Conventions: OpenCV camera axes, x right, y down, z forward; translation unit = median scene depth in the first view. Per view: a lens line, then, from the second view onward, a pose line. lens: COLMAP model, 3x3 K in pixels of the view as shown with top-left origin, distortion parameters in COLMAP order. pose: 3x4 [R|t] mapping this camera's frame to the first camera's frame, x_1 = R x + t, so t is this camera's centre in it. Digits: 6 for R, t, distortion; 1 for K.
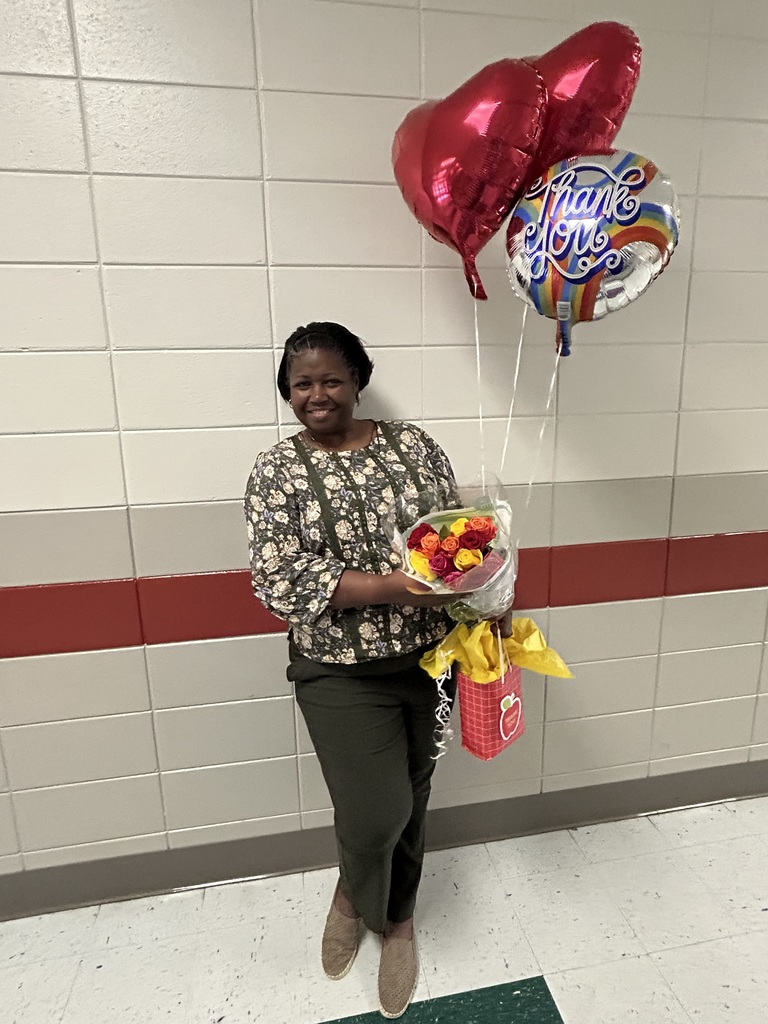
lens RADIAL K [[558.4, 0, 386.3], [0, 558.4, 512.1], [0, 0, 1]] dist [0.000971, 0.003505]
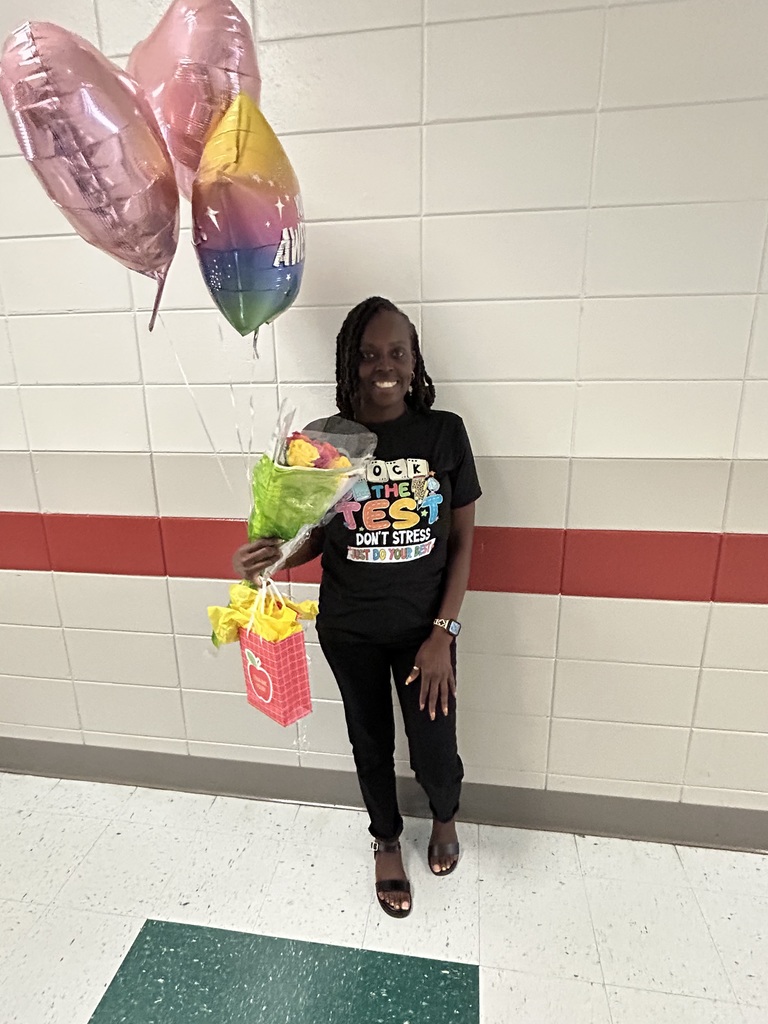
lens RADIAL K [[558.4, 0, 352.9], [0, 558.4, 508.9], [0, 0, 1]] dist [0.000971, 0.003505]
pose [[0.948953, 0.095504, -0.300613, 0.260962], [-0.075401, 0.994113, 0.077805, -0.015254], [0.306274, -0.051166, 0.950567, 0.047862]]
